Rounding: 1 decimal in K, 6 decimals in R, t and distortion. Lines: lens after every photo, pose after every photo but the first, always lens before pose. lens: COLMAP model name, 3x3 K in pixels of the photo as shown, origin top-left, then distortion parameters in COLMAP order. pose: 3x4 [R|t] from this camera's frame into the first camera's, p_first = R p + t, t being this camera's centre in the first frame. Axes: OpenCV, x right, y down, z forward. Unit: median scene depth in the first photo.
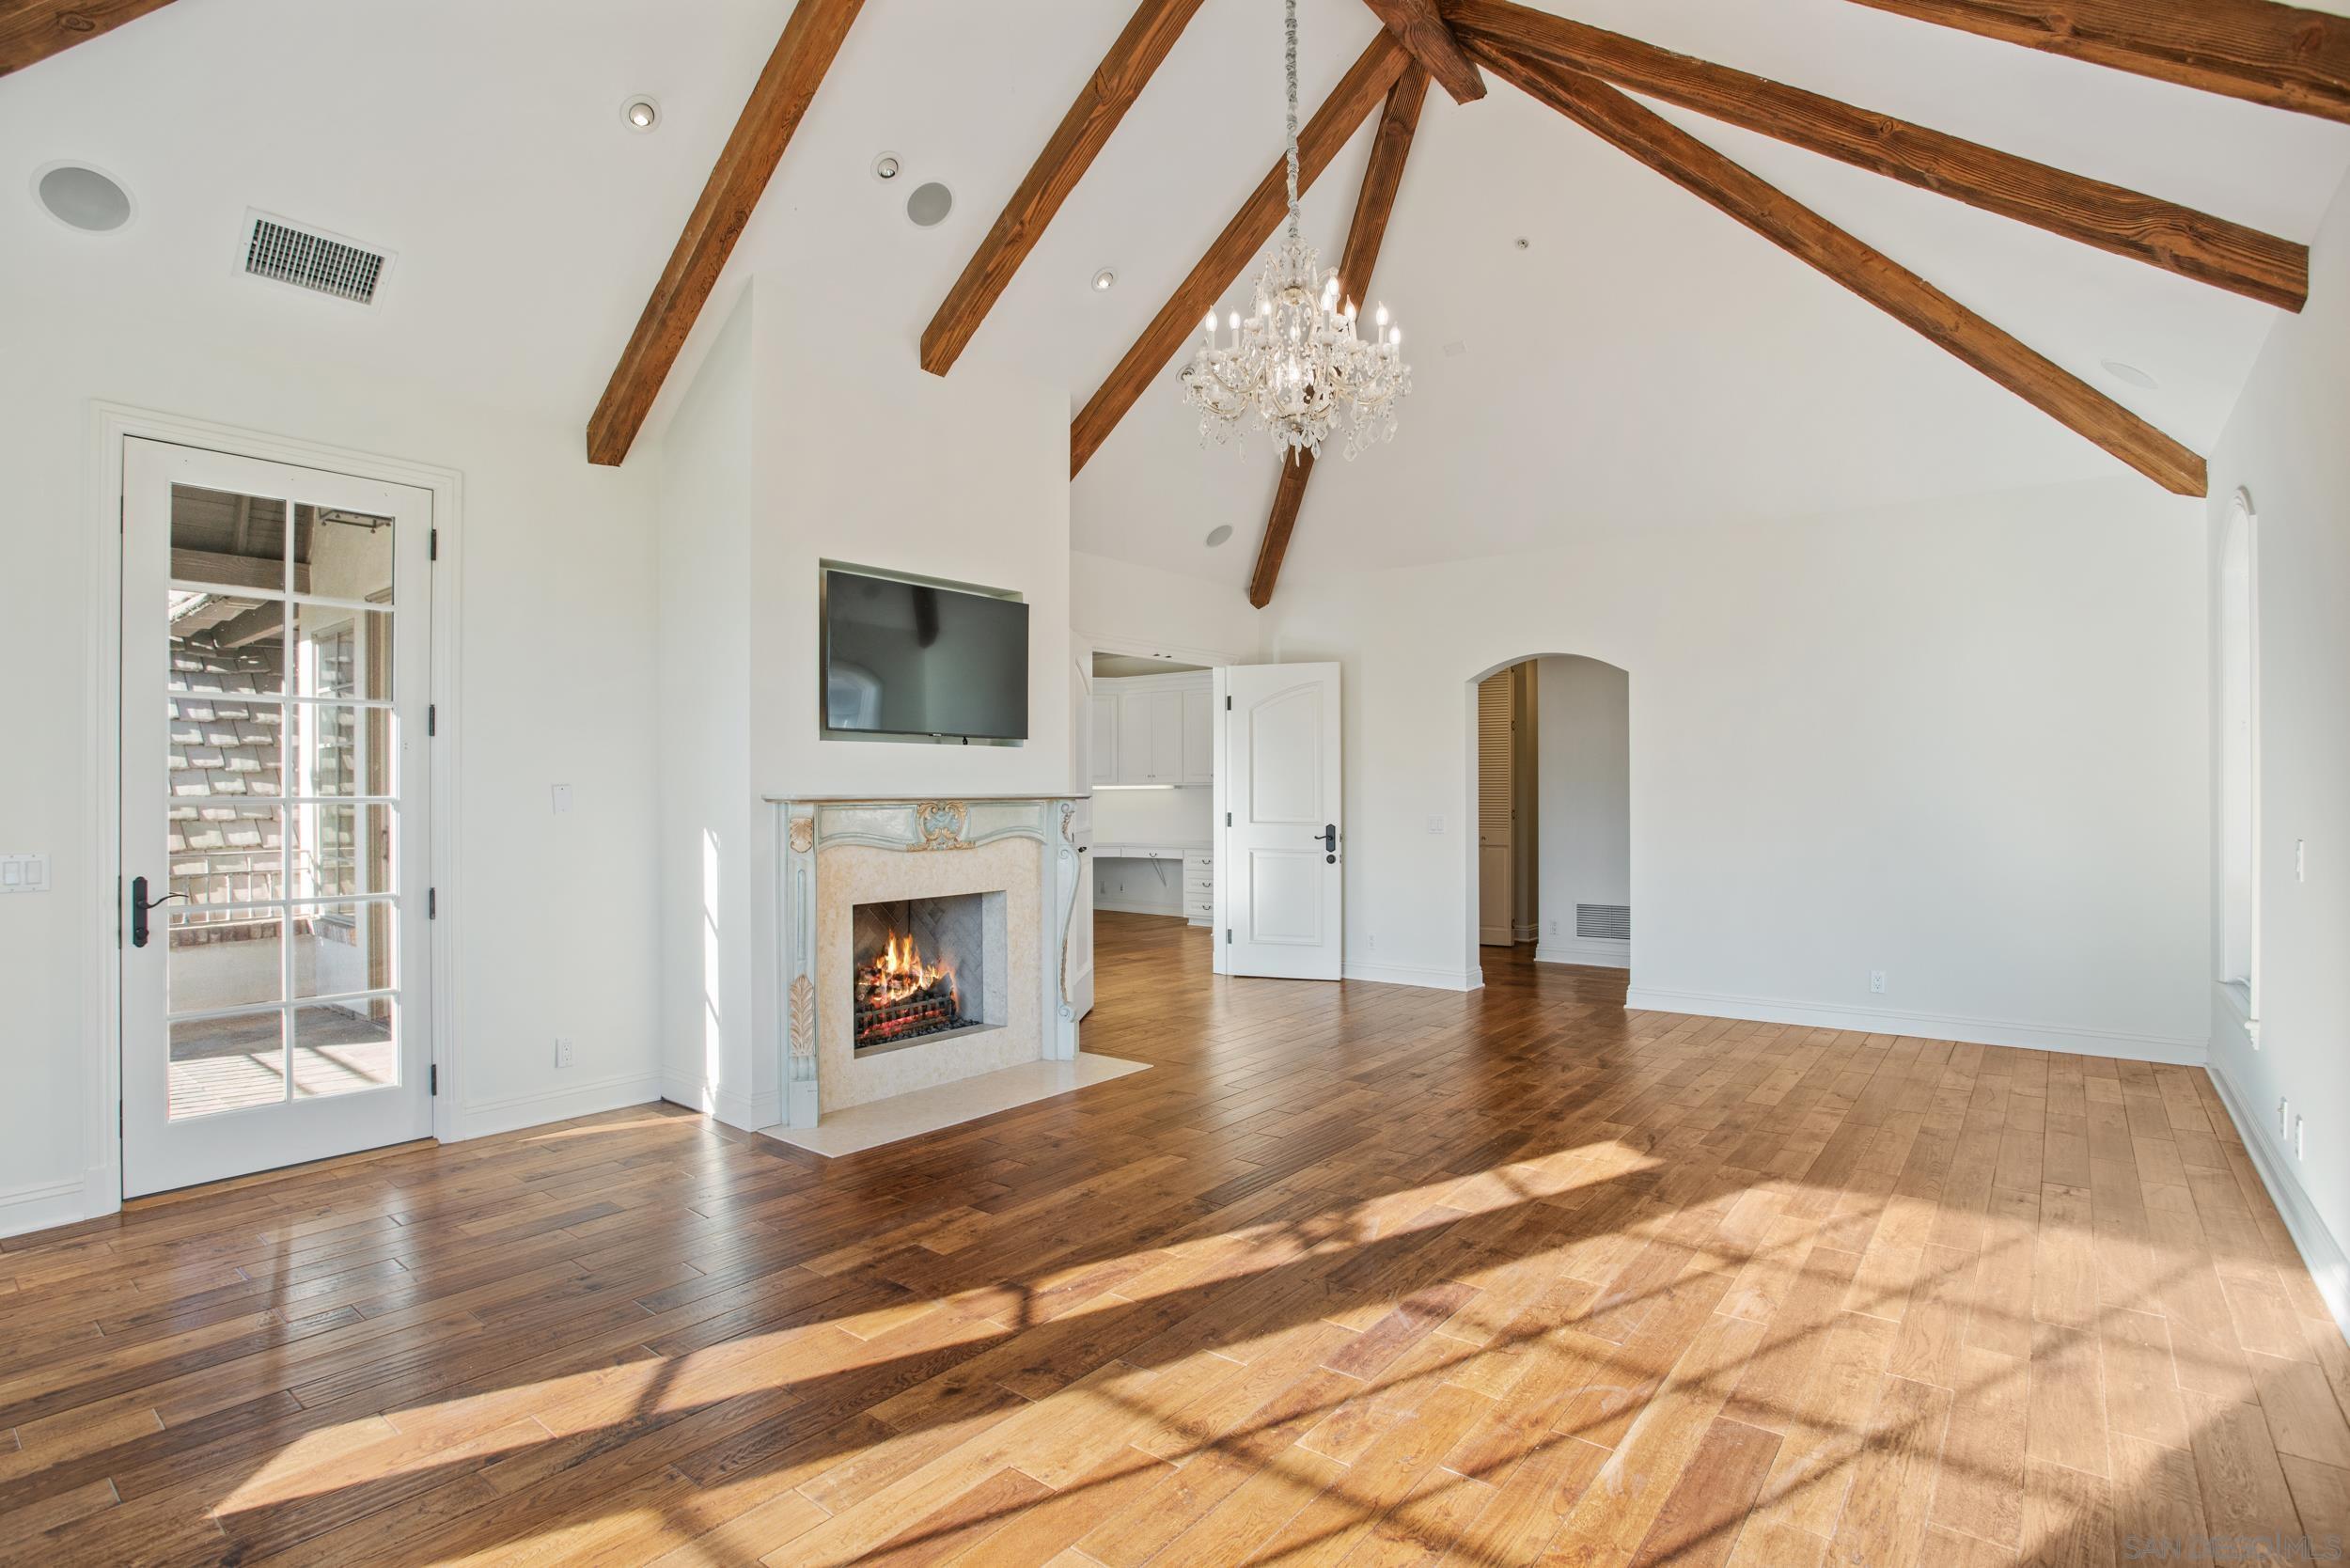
lens RADIAL K [[1153.7, 0, 1157.0], [0, 1153.7, 788.2], [0, 0, 1]] dist [-0.034176, 0.001790]
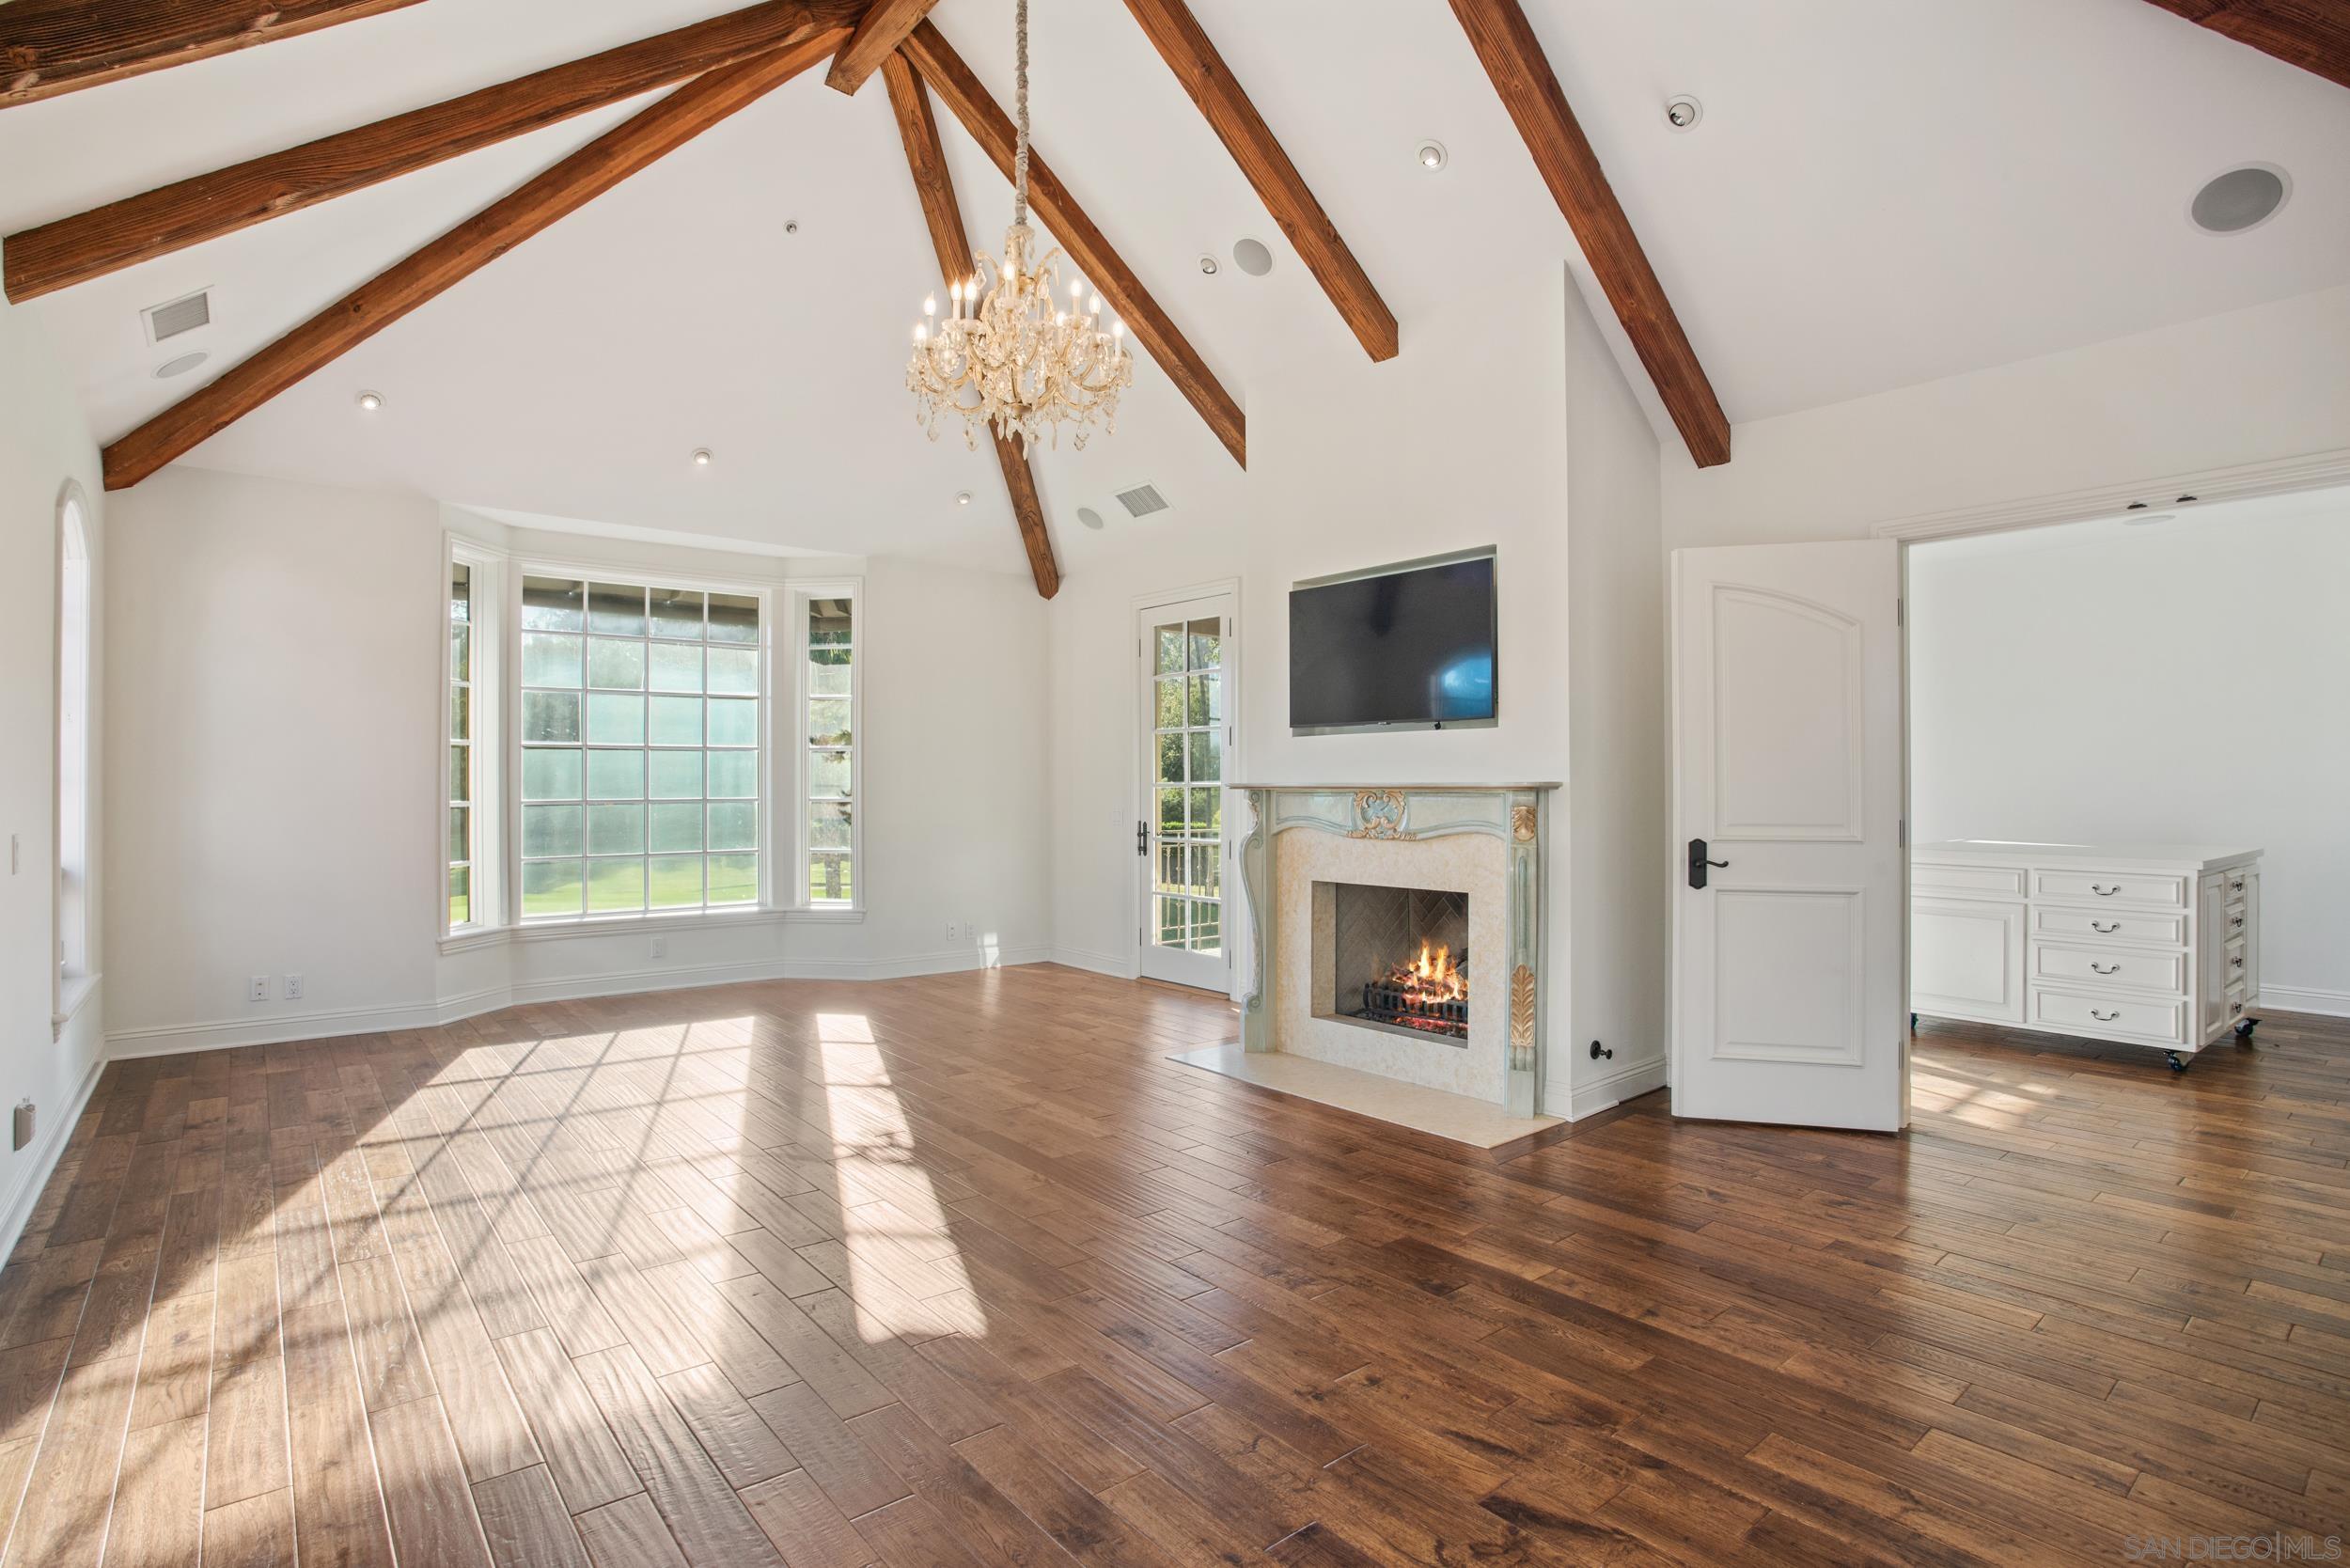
lens RADIAL K [[1153.7, 0, 1170.8], [0, 1153.7, 790.8], [0, 0, 1]] dist [-0.034176, 0.001790]
pose [[-0.203872, 0.009912, -0.978947, 0.860357], [0.007726, 0.999934, 0.008515, 0.001915], [0.978967, -0.005828, -0.203935, 1.069065]]
